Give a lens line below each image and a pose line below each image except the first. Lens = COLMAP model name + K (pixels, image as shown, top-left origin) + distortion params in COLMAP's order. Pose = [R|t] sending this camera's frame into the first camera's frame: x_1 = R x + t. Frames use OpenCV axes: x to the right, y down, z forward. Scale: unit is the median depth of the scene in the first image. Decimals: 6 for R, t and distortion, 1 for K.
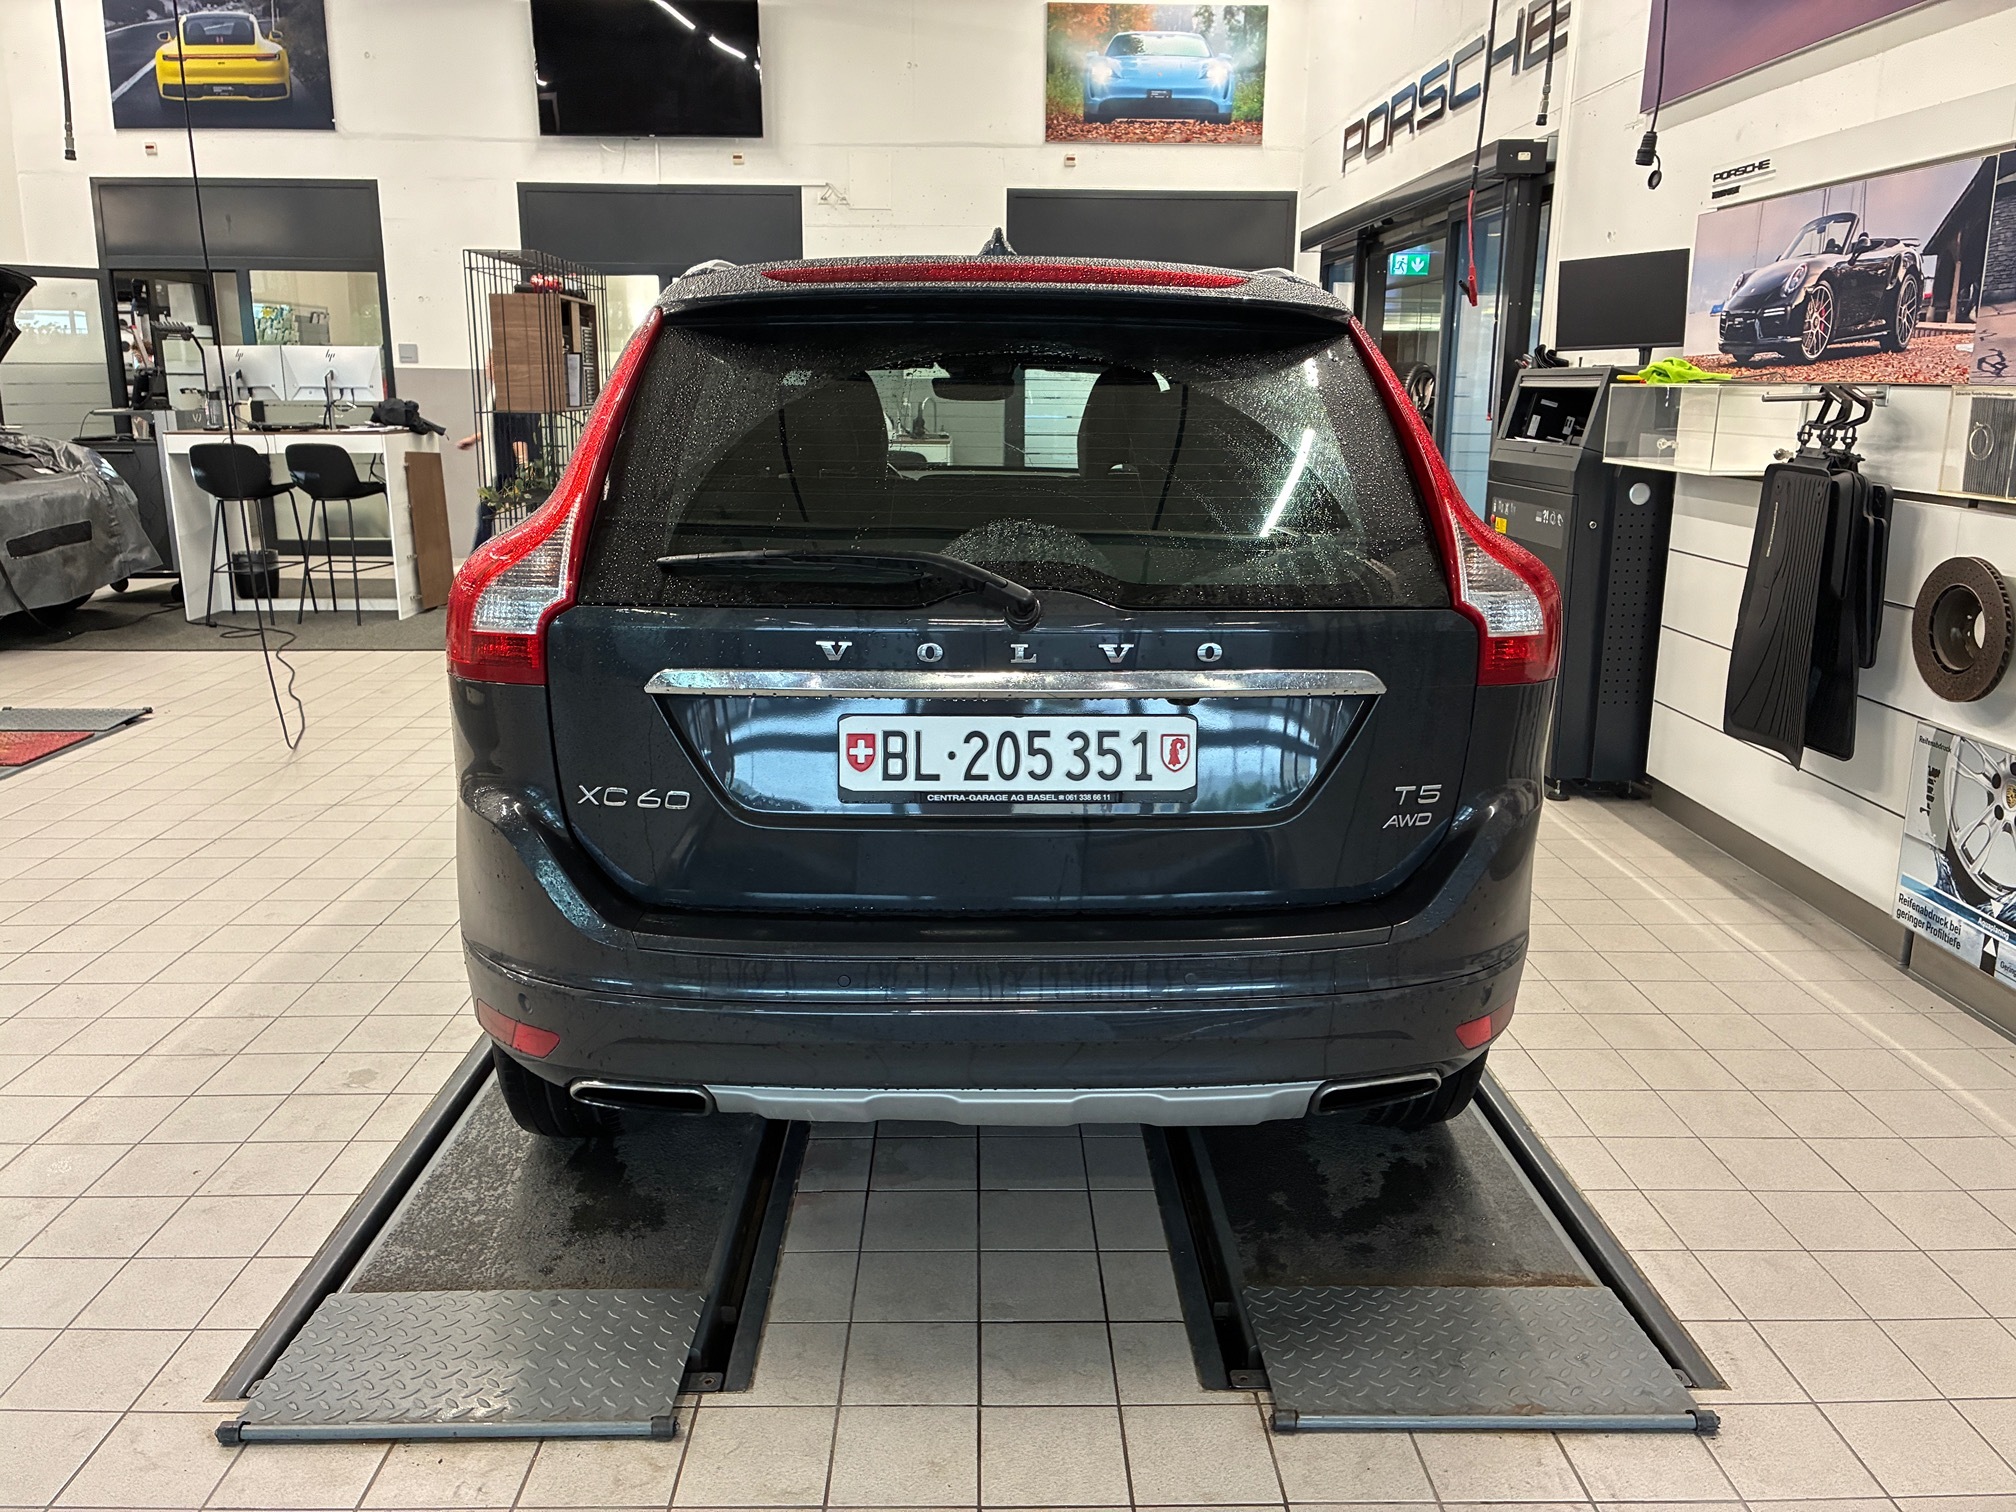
lens RADIAL K [[1528.0, 0, 1006.5], [0, 1528.0, 754.1], [0, 0, 1]] dist [0.060582, -0.082716]
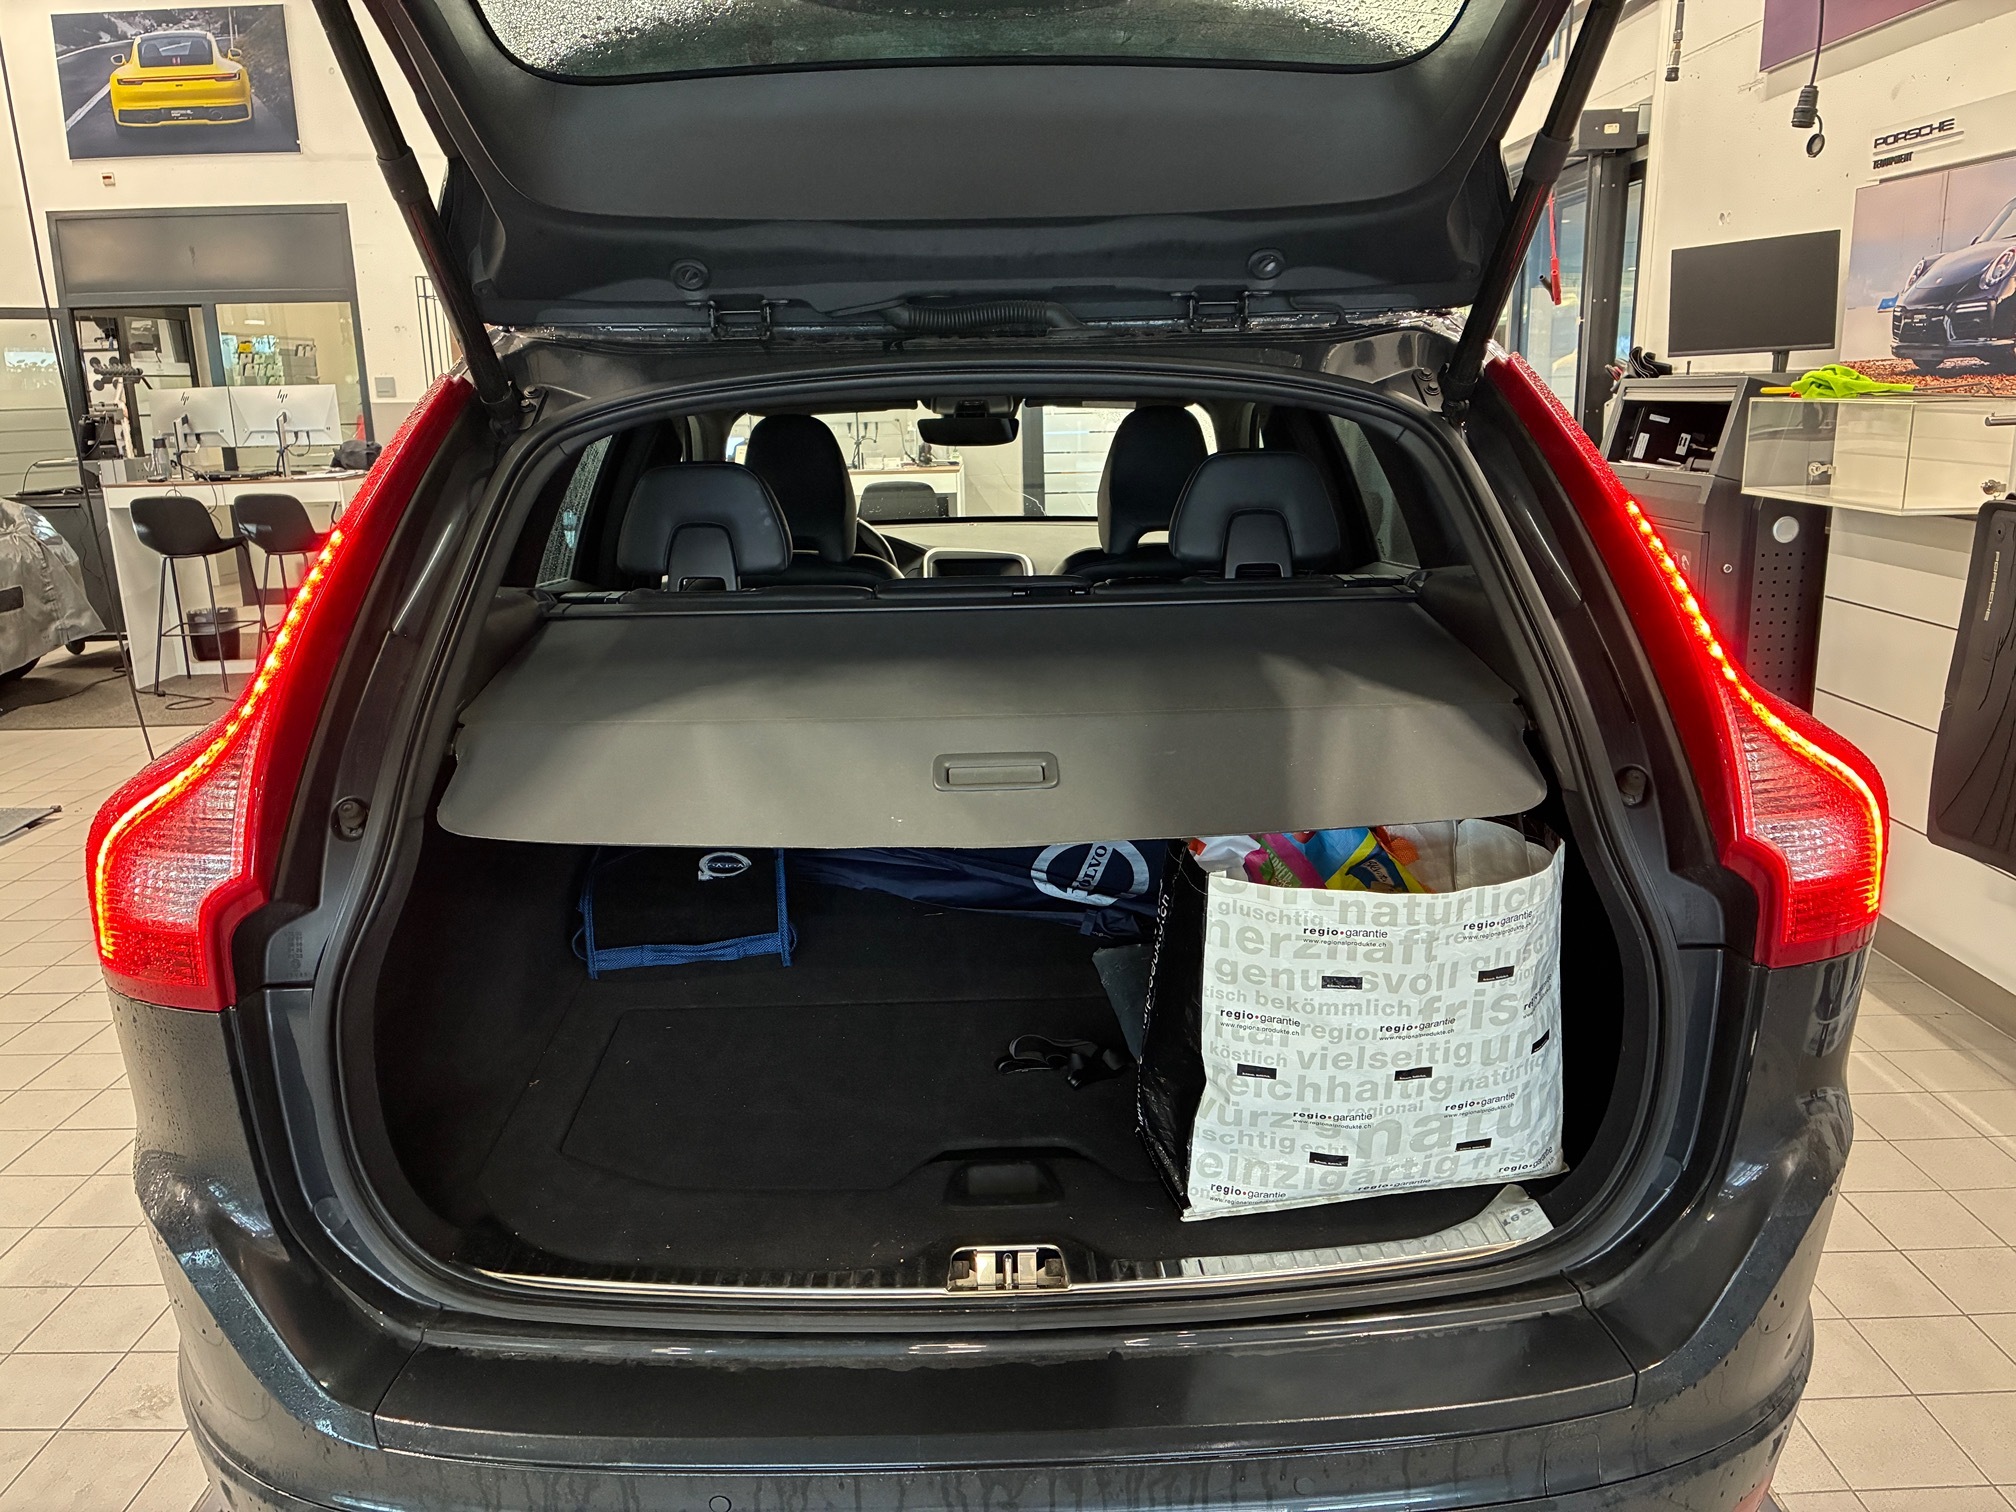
lens RADIAL K [[1528.0, 0, 998.5], [0, 1528.0, 752.4], [0, 0, 1]] dist [0.060582, -0.082716]
pose [[0.999336, -0.024813, -0.026667, 0.011000], [0.024723, 0.999687, -0.003721, -0.059322], [0.026751, 0.003059, 0.999637, 0.172333]]
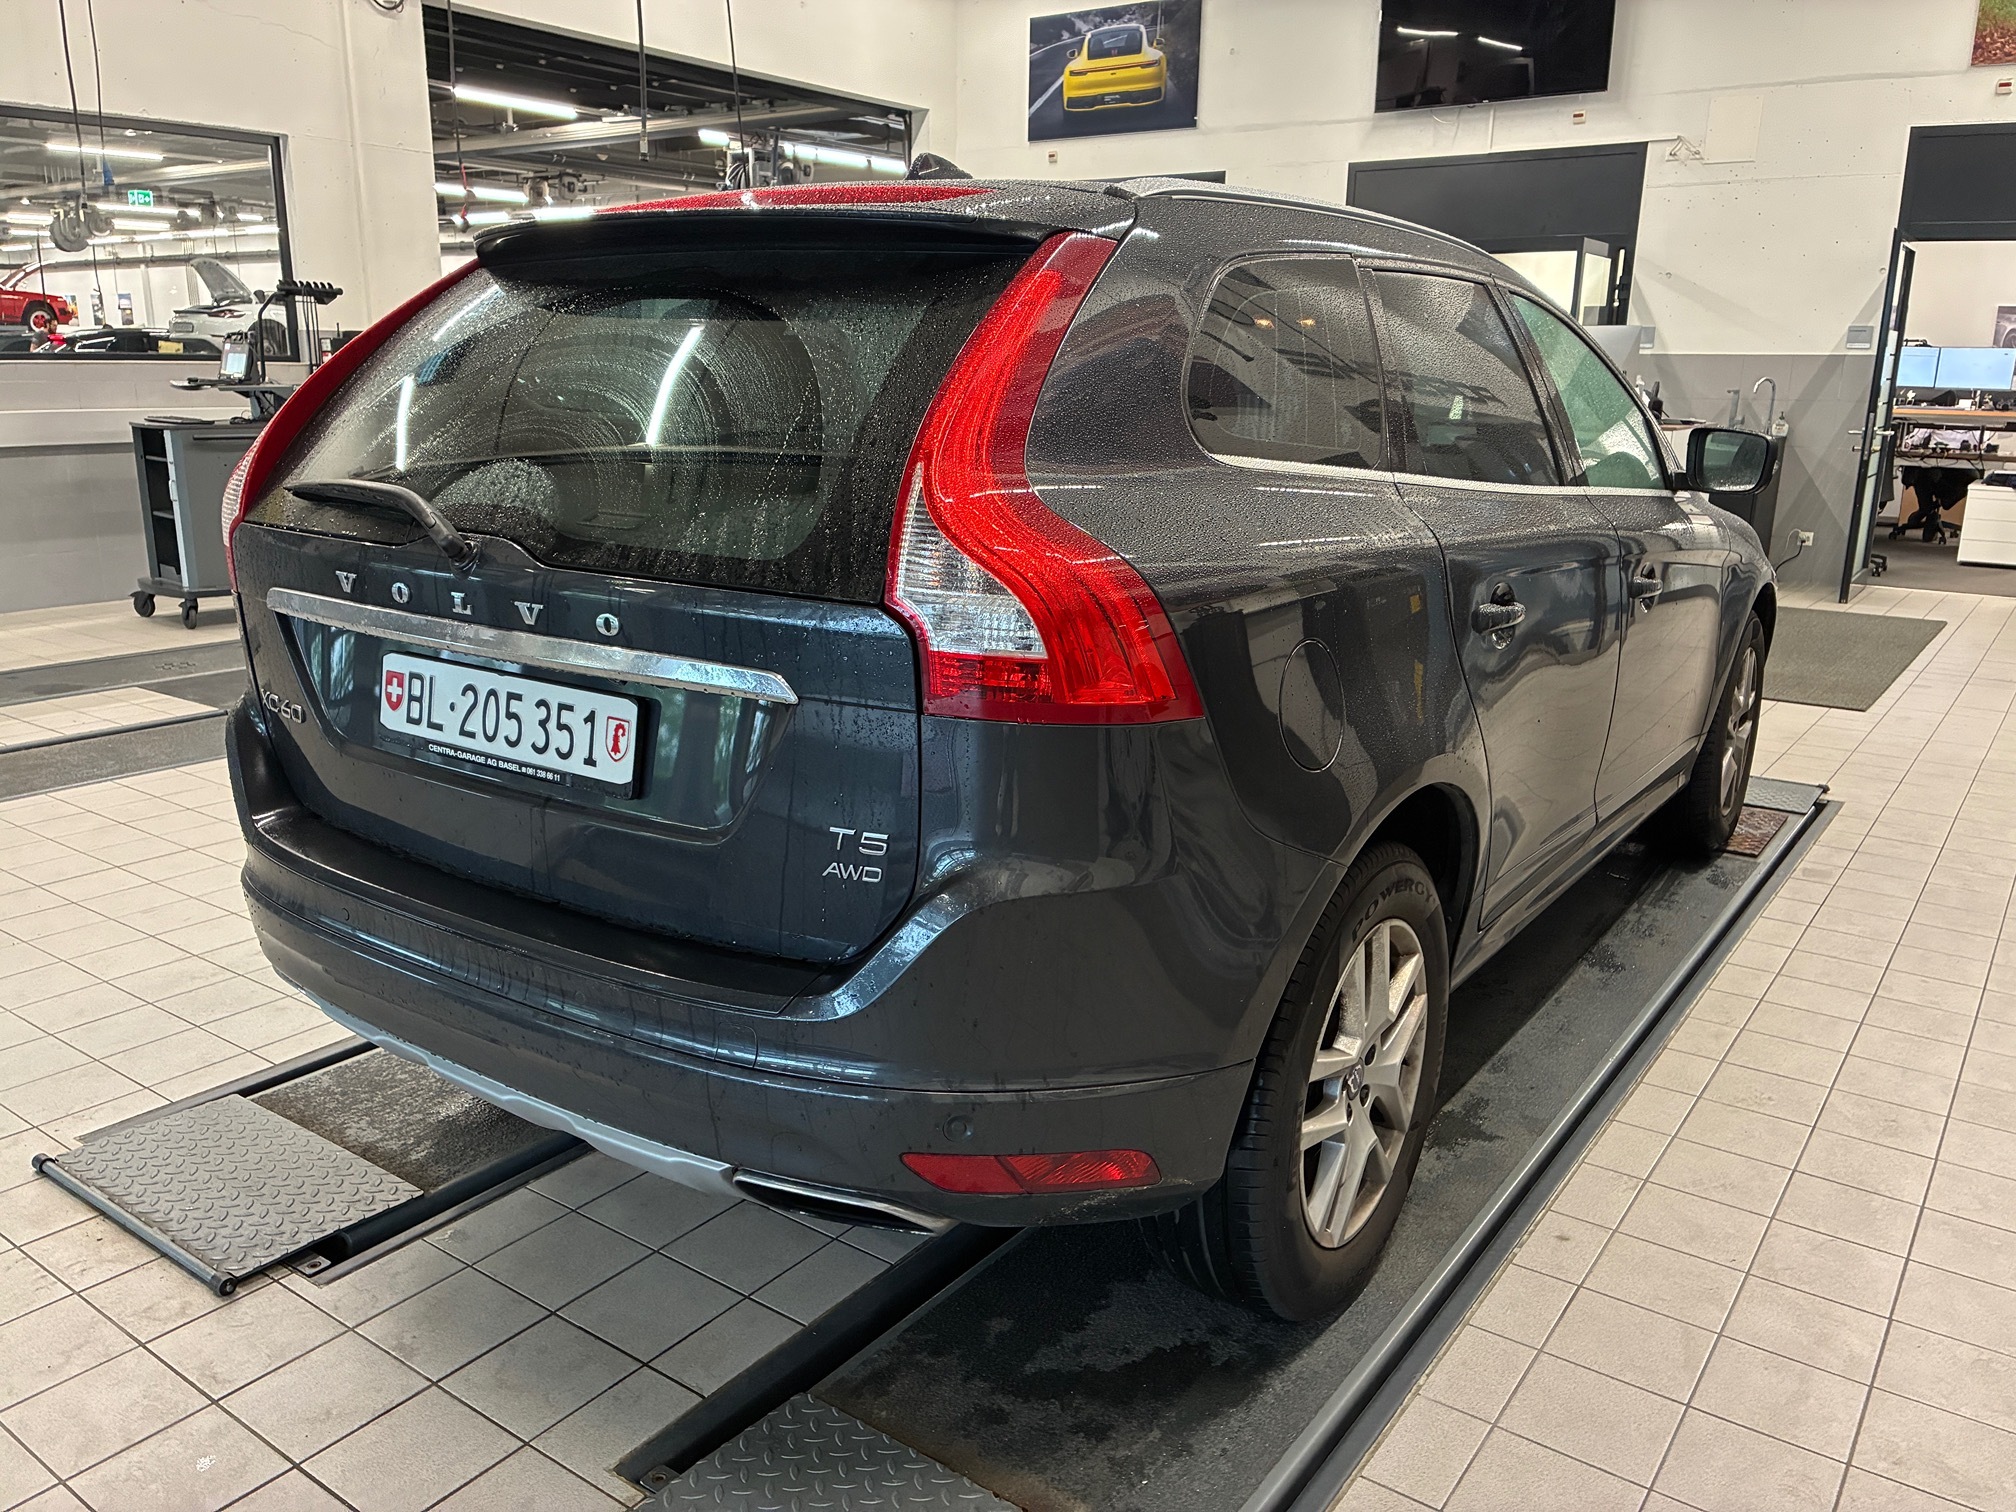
lens RADIAL K [[1528.0, 0, 1004.5], [0, 1528.0, 767.8], [0, 0, 1]] dist [0.060582, -0.082716]
pose [[0.797817, 0.157483, -0.581968, 0.340119], [-0.150227, 0.986763, 0.061077, -0.030468], [0.583883, 0.038699, 0.810915, 0.181934]]
